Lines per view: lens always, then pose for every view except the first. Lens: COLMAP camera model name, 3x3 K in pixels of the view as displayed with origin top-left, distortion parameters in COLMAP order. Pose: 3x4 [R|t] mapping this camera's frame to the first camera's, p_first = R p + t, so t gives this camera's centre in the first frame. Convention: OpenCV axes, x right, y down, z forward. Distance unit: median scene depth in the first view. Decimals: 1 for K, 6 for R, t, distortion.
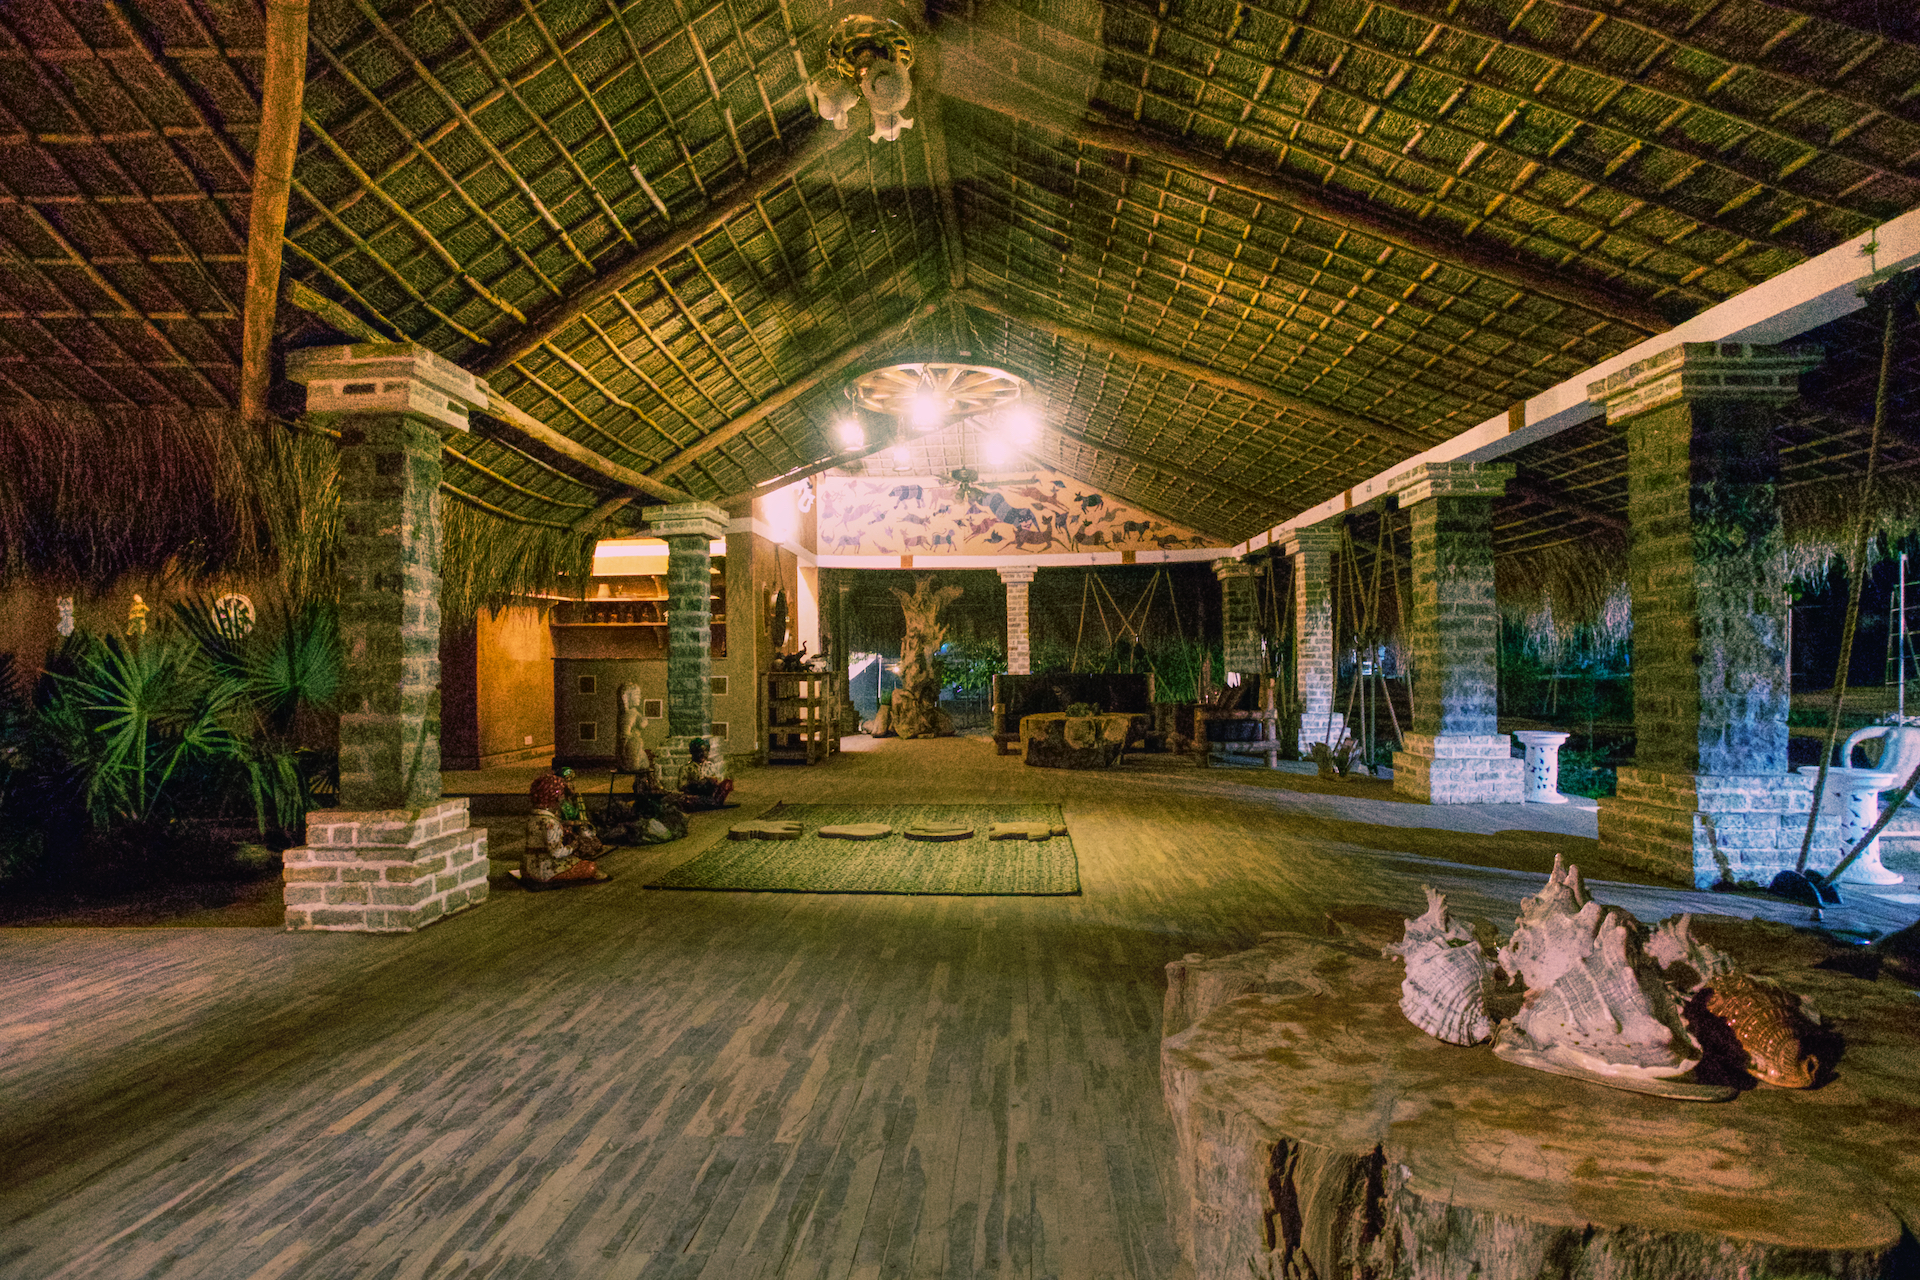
lens RADIAL K [[965.2, 0, 949.4], [0, 965.2, 638.4], [0, 0, 1]] dist [-0.078089, 0.036309]
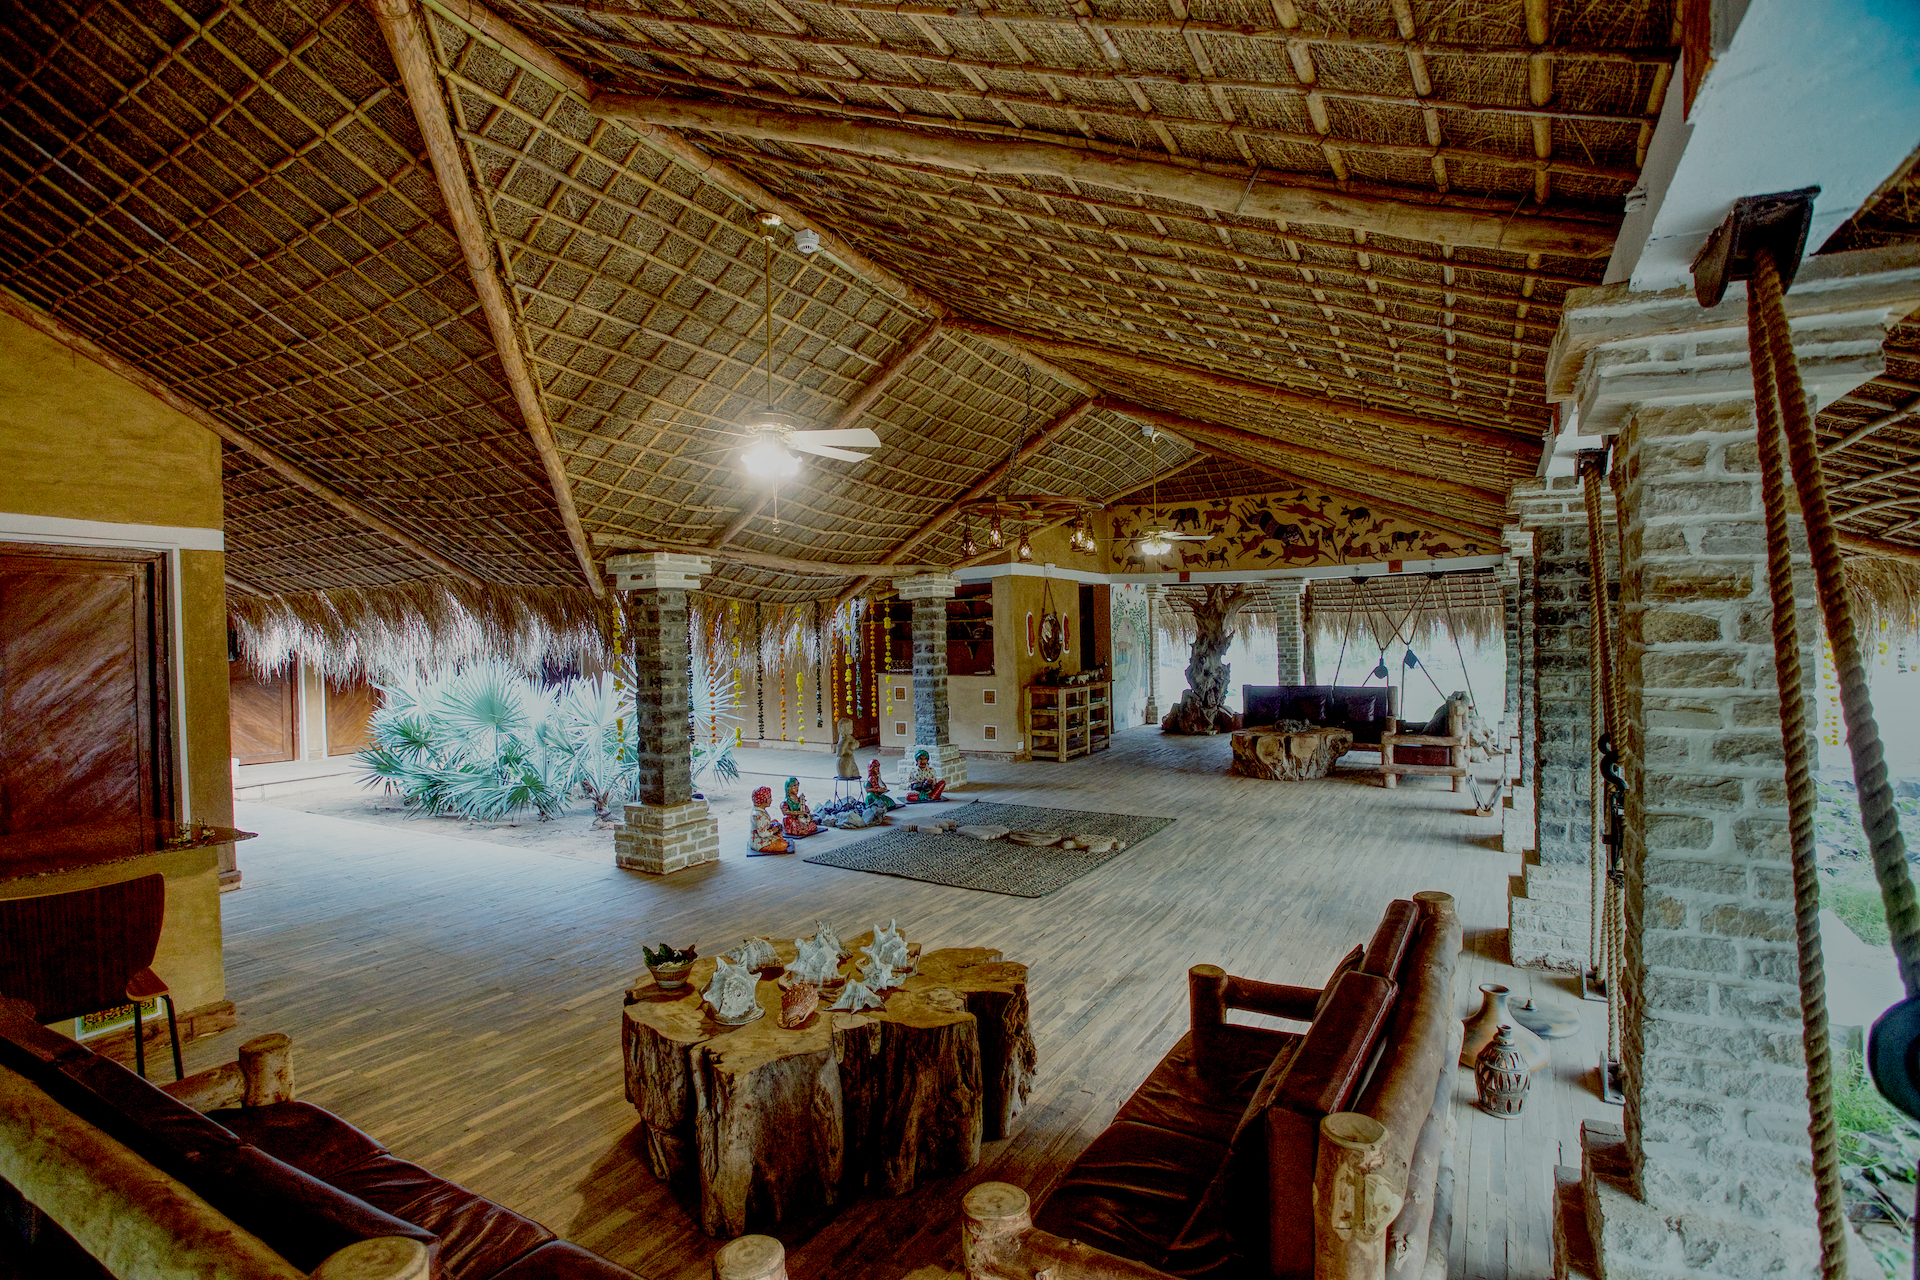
lens RADIAL K [[965.2, 0, 949.4], [0, 965.2, 638.4], [0, 0, 1]] dist [-0.078089, 0.036309]
pose [[0.871537, -0.002457, -0.490323, 0.266119], [0.029623, 0.998425, 0.047650, -0.071143], [0.489433, -0.056054, 0.870237, -0.107745]]
